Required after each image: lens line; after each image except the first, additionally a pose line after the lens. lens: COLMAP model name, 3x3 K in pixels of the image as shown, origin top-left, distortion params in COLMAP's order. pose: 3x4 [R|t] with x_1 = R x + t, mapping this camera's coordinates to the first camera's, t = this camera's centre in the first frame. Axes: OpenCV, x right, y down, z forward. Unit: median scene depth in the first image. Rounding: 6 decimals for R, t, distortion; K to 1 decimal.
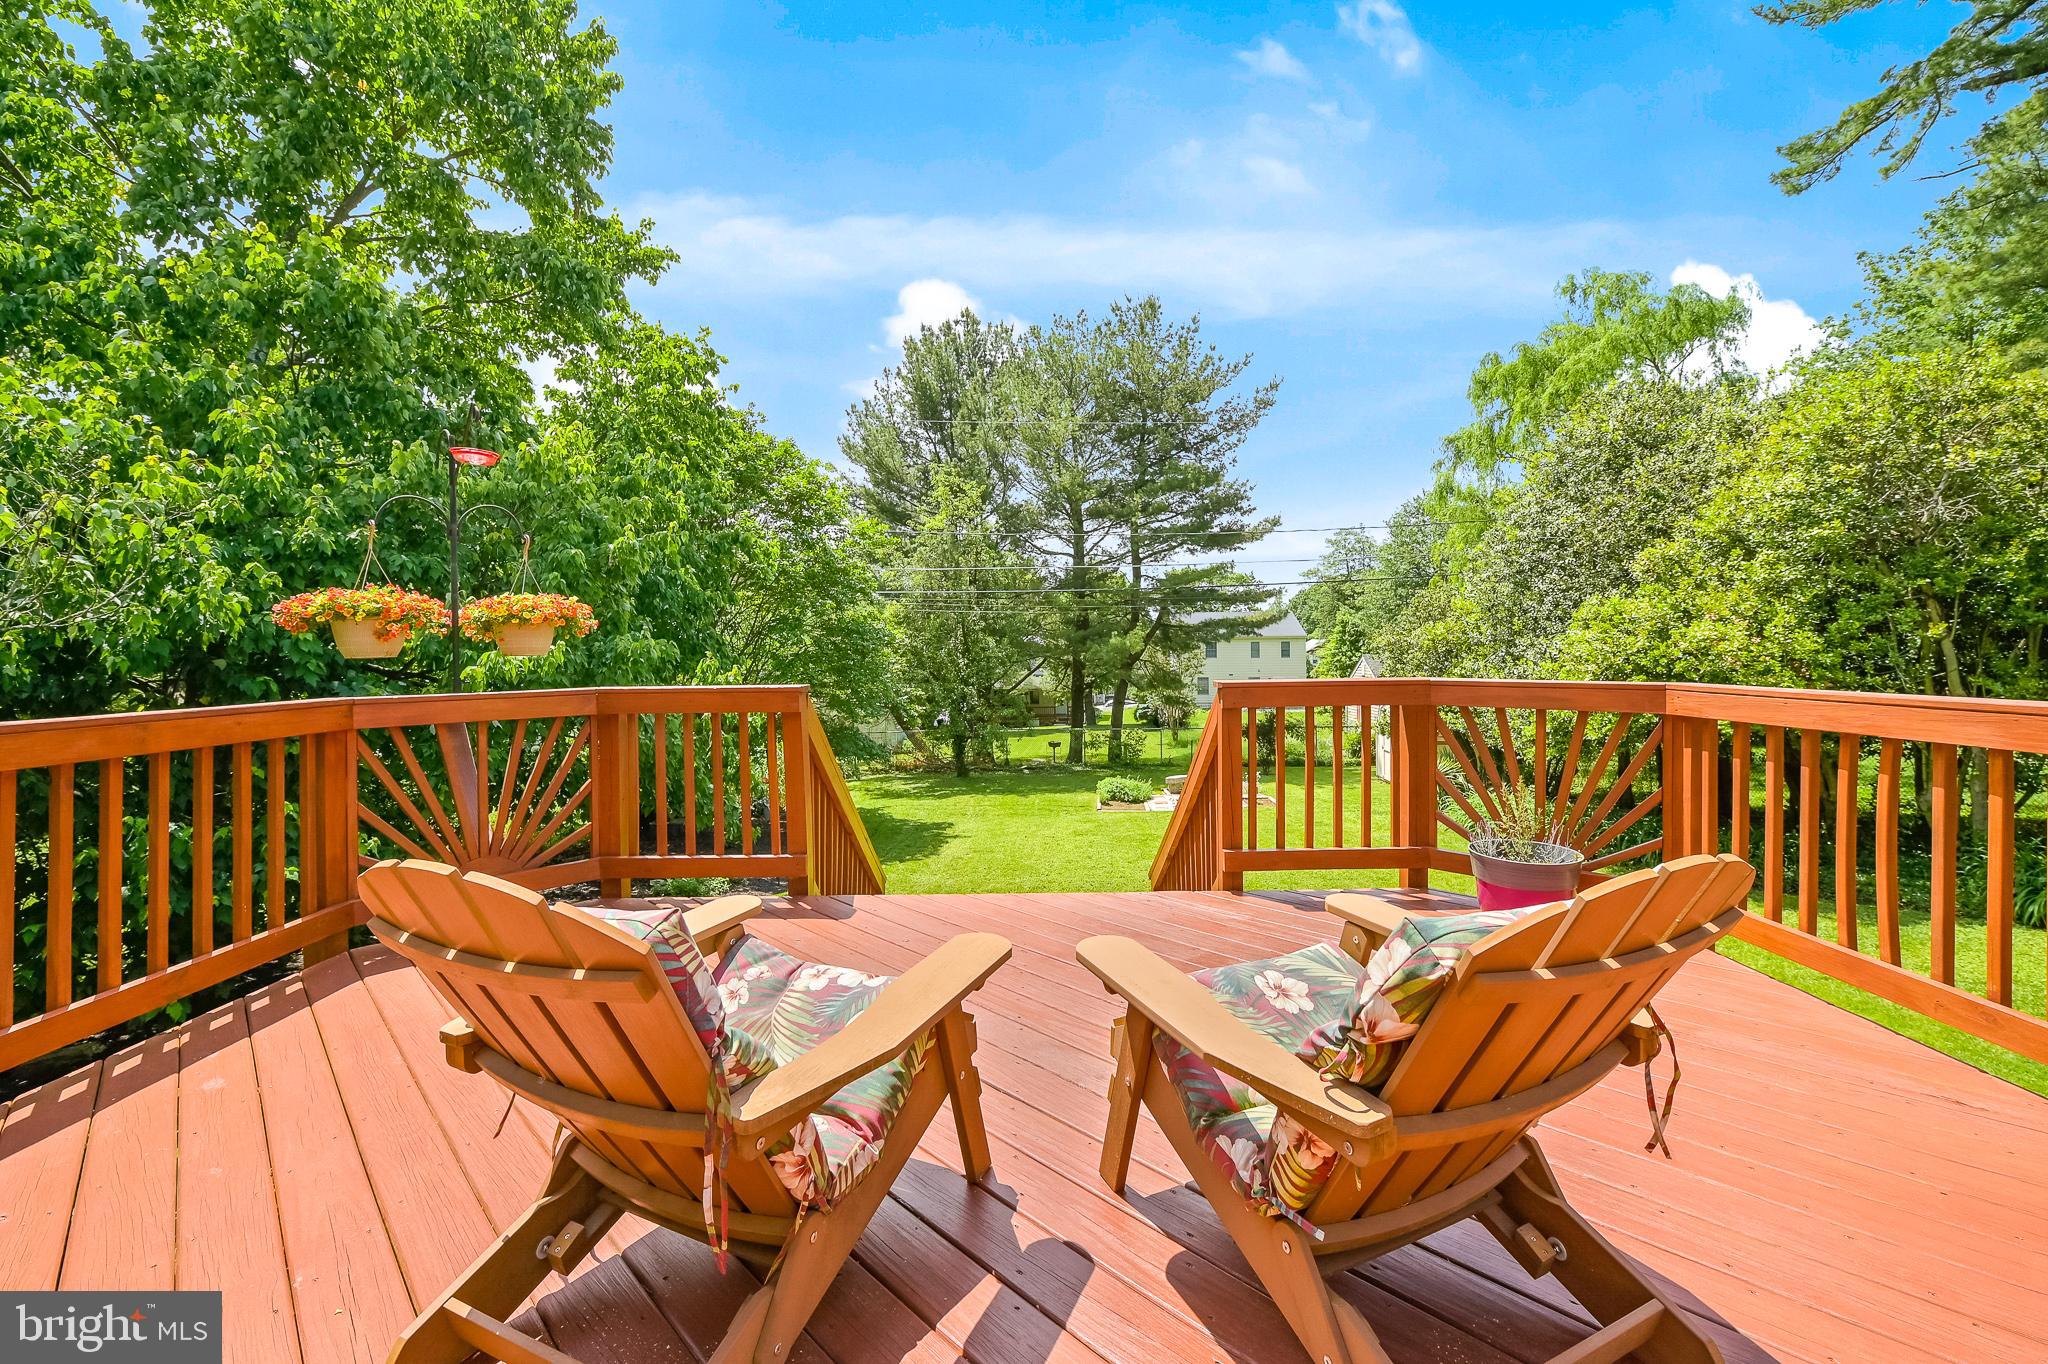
lens RADIAL K [[806.4, 0, 1024.0], [0, 806.4, 682.0], [0, 0, 1]] dist [-0.002476, -0.000402]
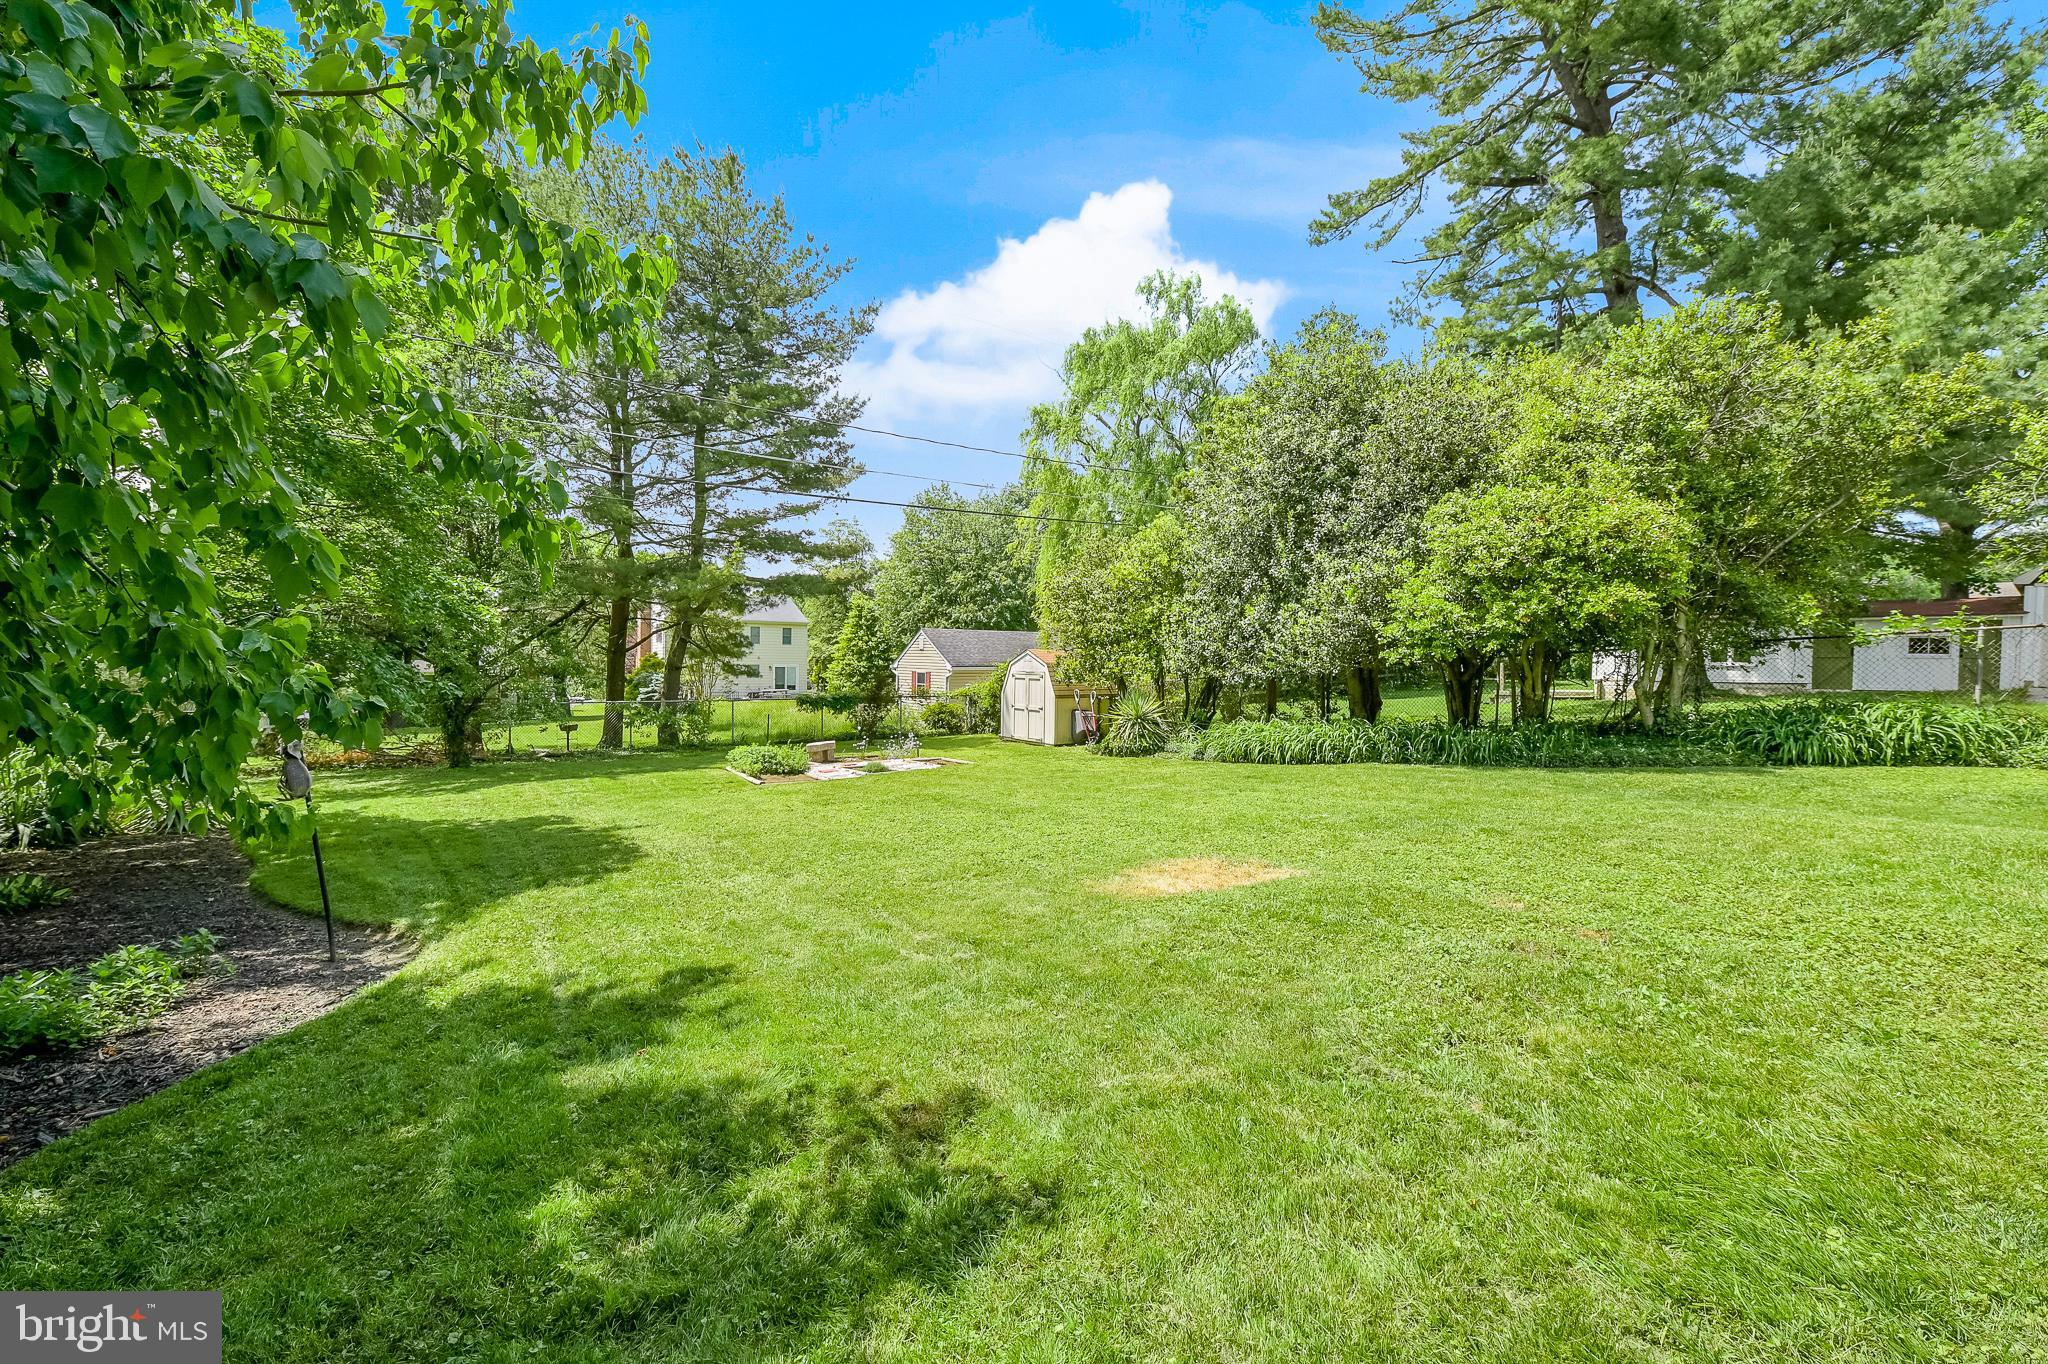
lens RADIAL K [[806.4, 0, 1024.0], [0, 806.4, 682.0], [0, 0, 1]] dist [-0.002476, -0.000402]
pose [[0.788498, 0.003498, 0.615027, -0.097988], [-0.000365, 0.999986, -0.005219, 0.043566], [-0.615037, 0.003891, 0.788489, 0.177986]]
